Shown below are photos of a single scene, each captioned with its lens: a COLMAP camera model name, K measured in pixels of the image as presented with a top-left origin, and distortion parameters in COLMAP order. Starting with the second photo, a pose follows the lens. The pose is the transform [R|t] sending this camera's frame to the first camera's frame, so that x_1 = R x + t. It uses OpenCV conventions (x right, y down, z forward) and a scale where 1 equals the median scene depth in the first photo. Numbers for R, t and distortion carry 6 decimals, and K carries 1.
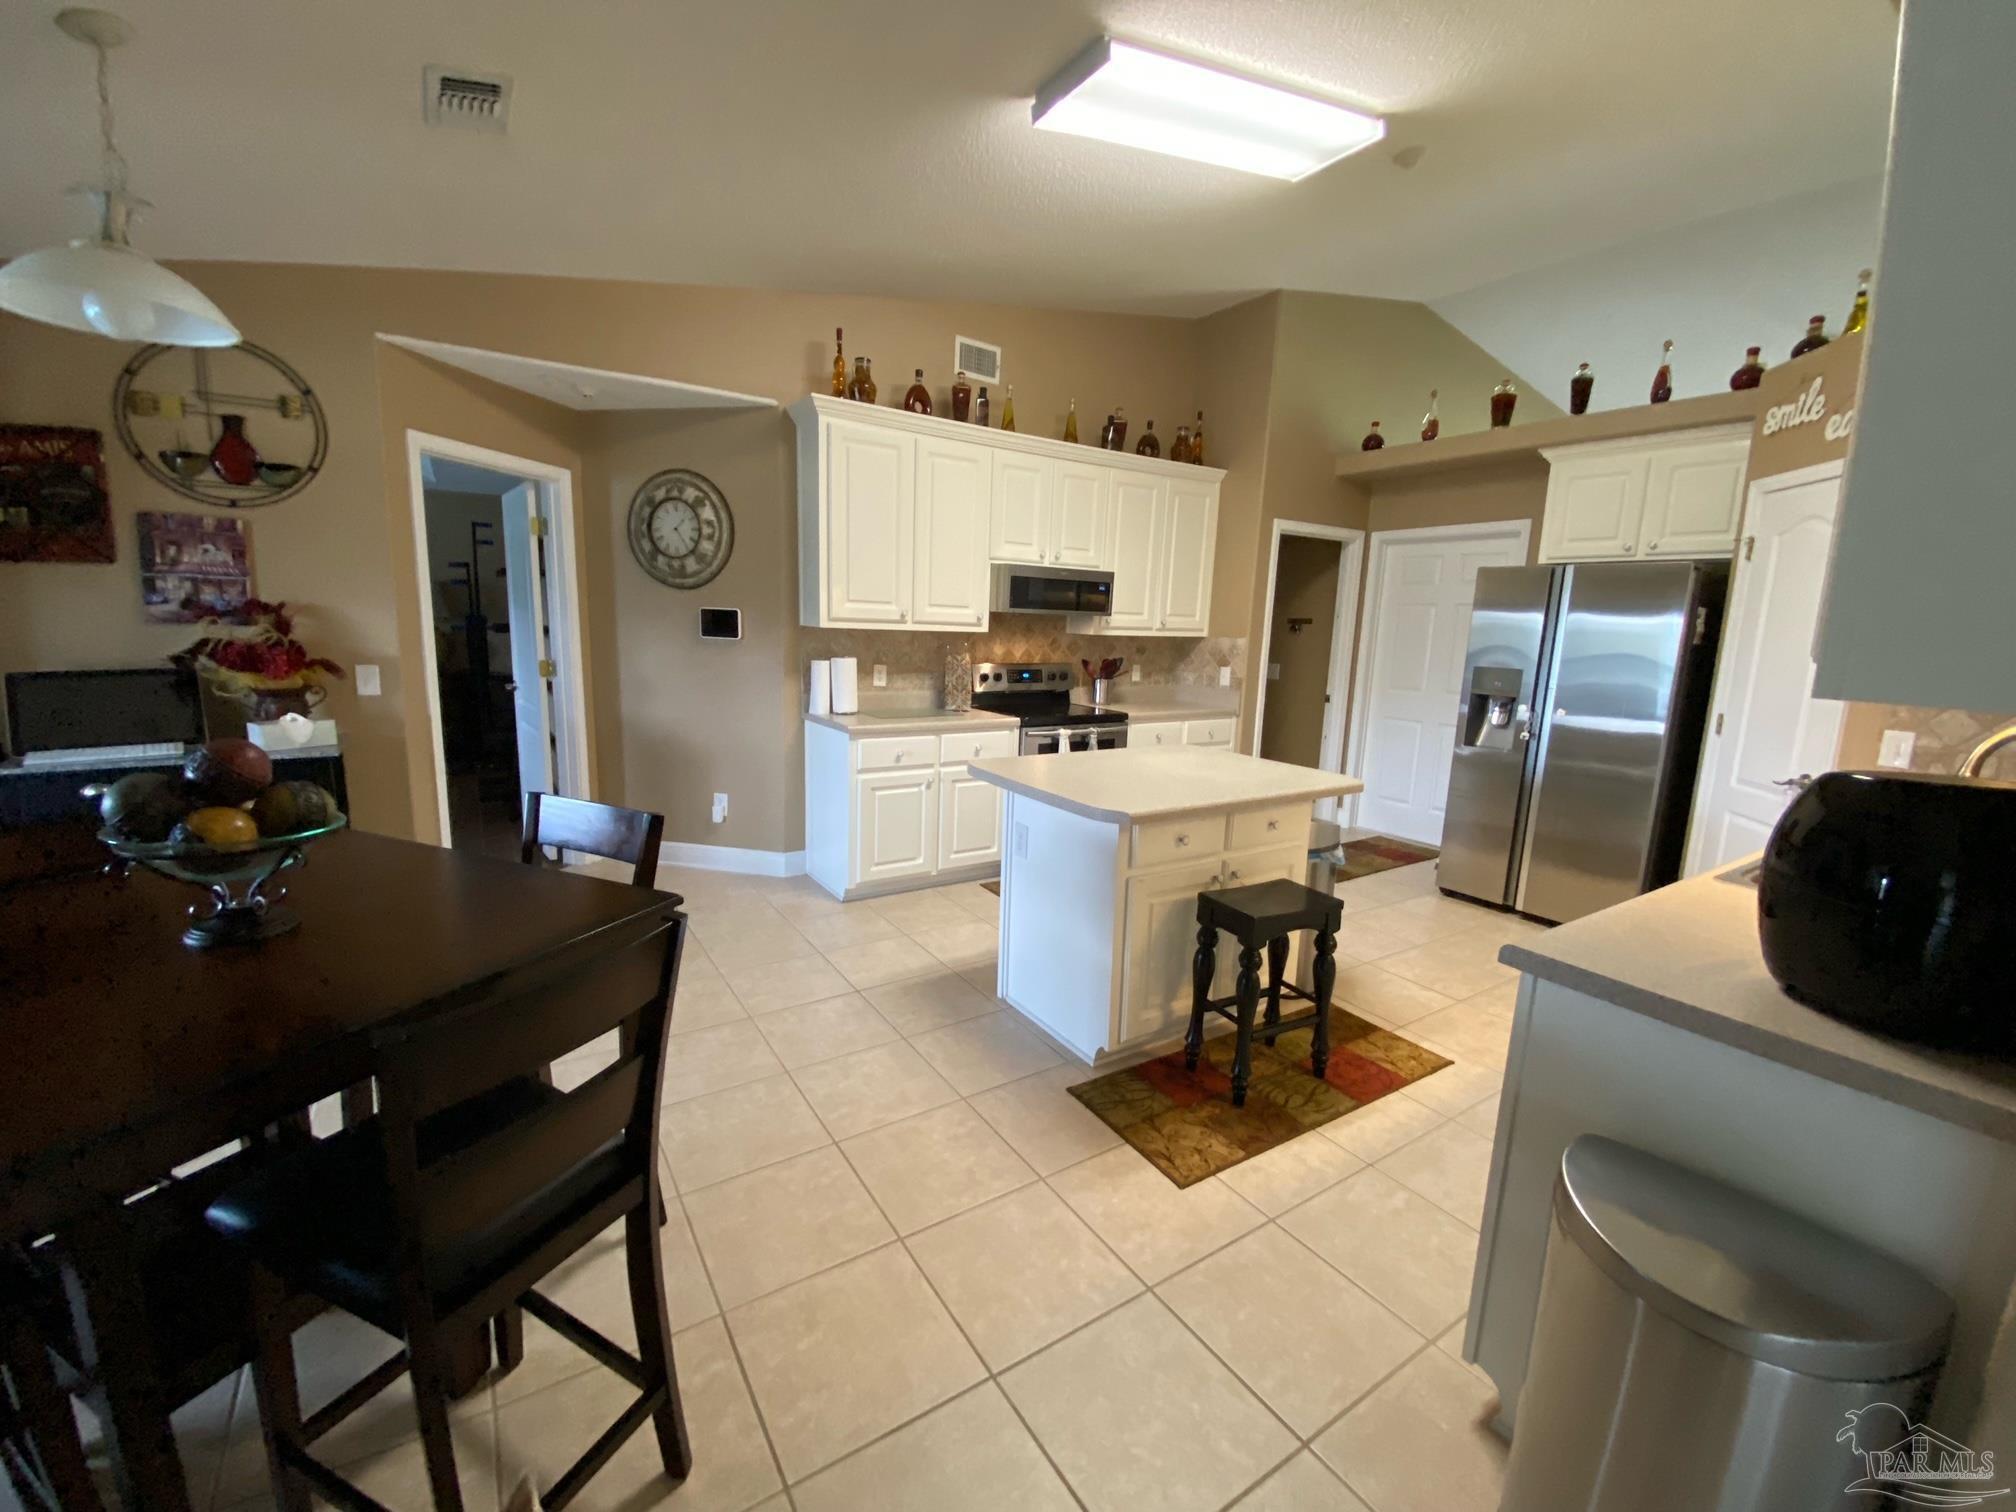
lens RADIAL K [[815.2, 0, 1005.5], [0, 815.2, 754.5], [0, 0, 1]] dist [0.042405, -0.032066]
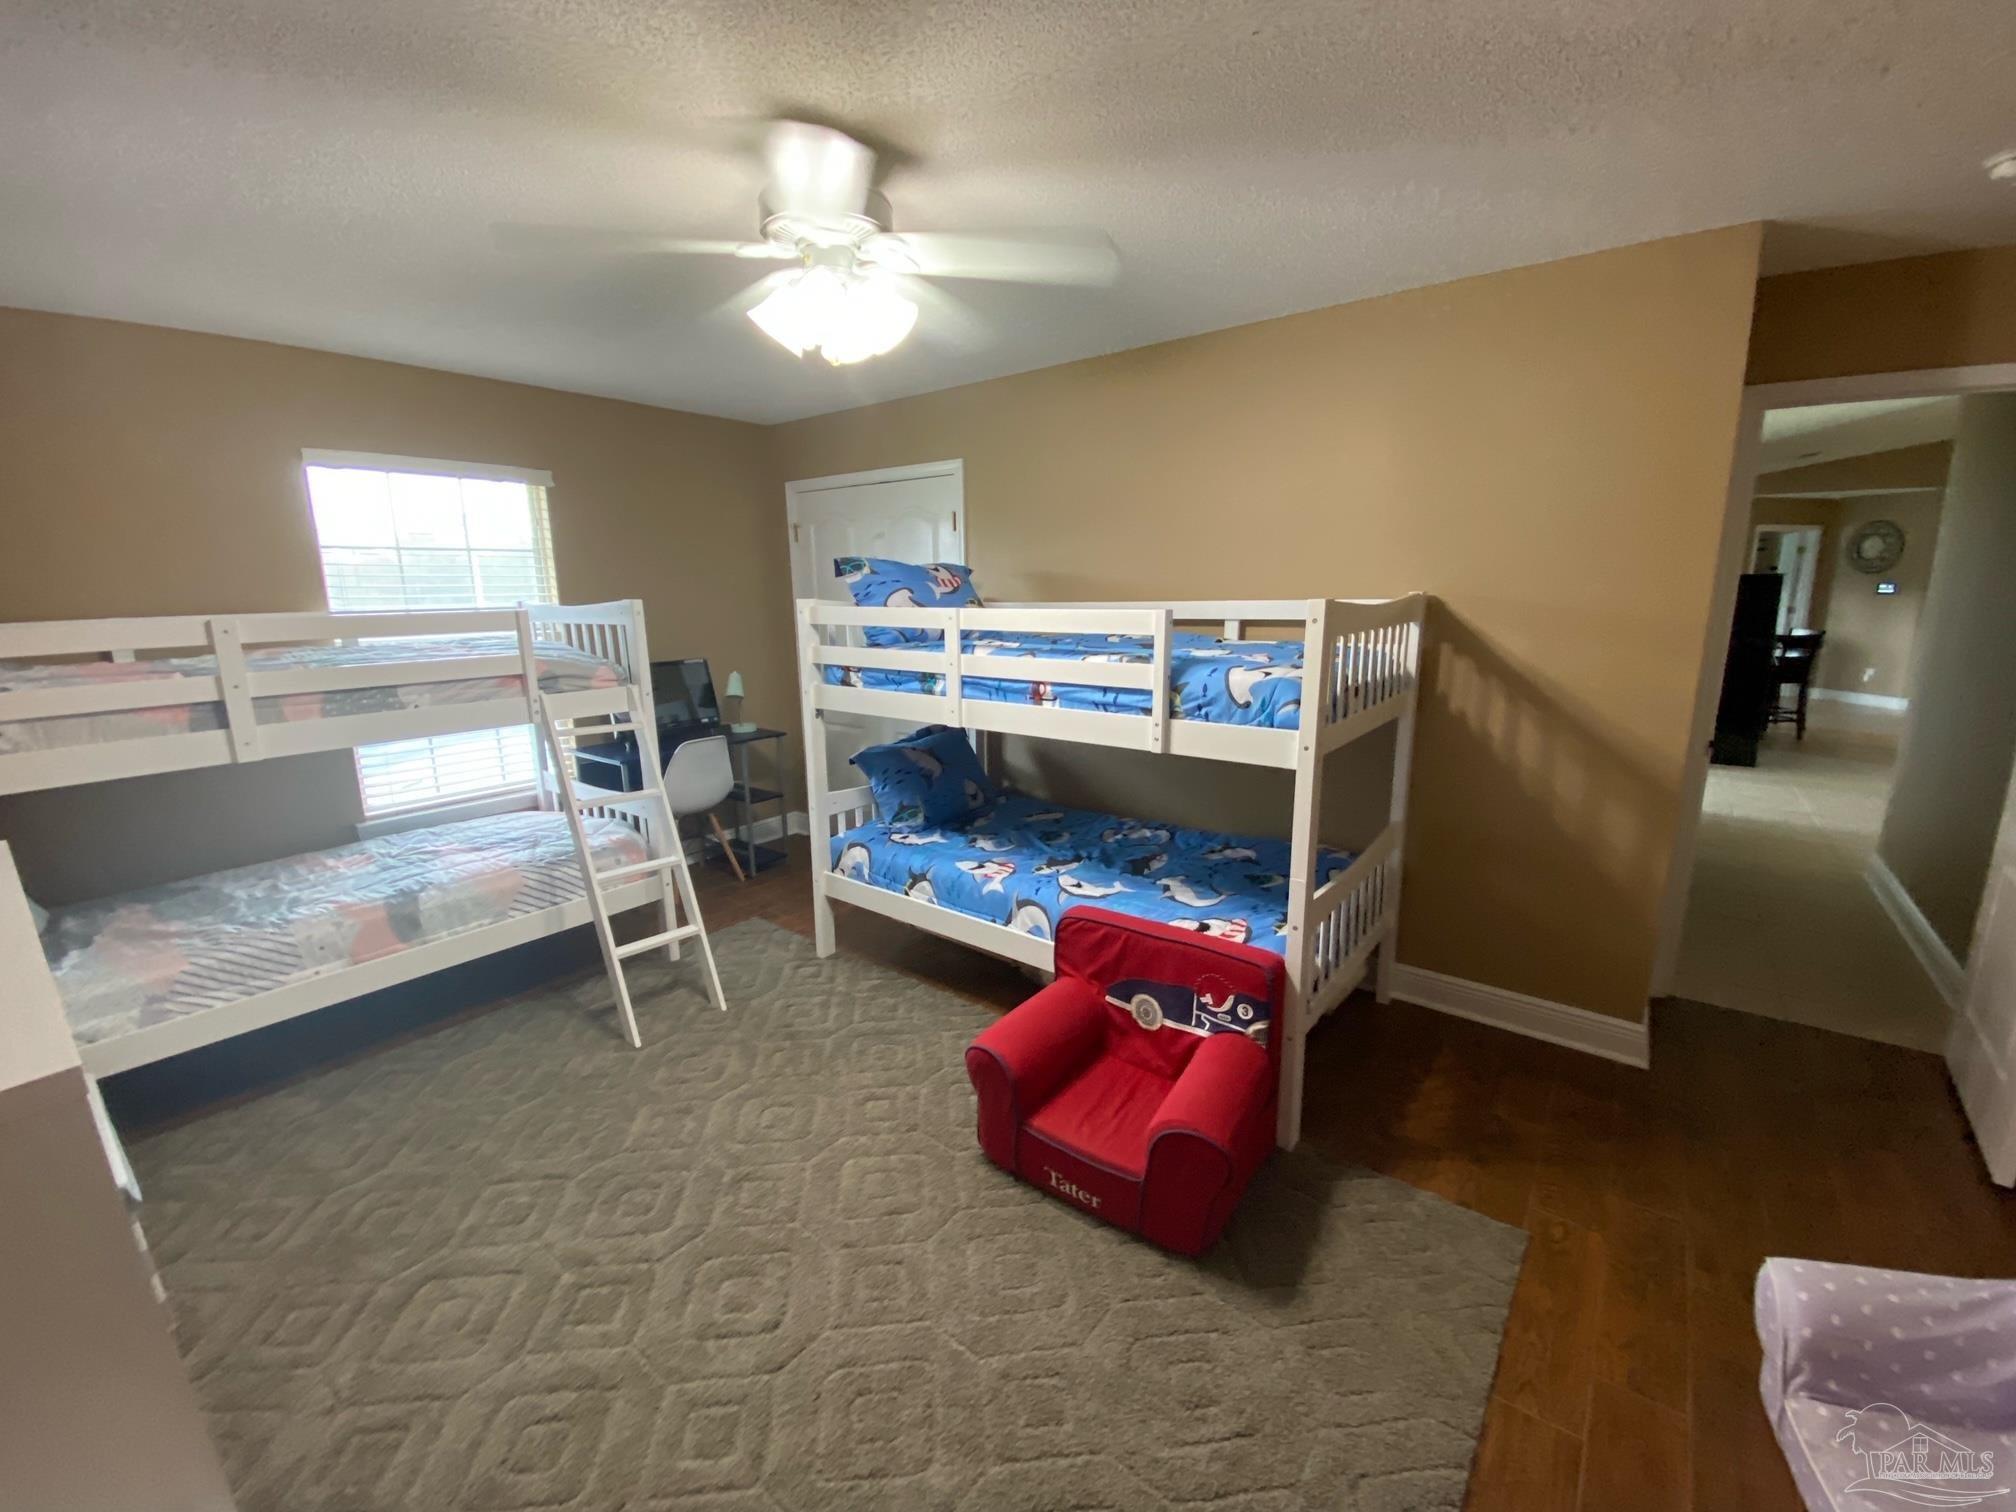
lens RADIAL K [[815.2, 0, 1005.5], [0, 815.2, 754.5], [0, 0, 1]] dist [0.042405, -0.032066]
pose [[0.328530, 0.156463, -0.931444, 1.024371], [-0.134339, 0.983898, 0.117891, 0.345332], [0.934891, 0.086398, 0.344259, -1.990456]]
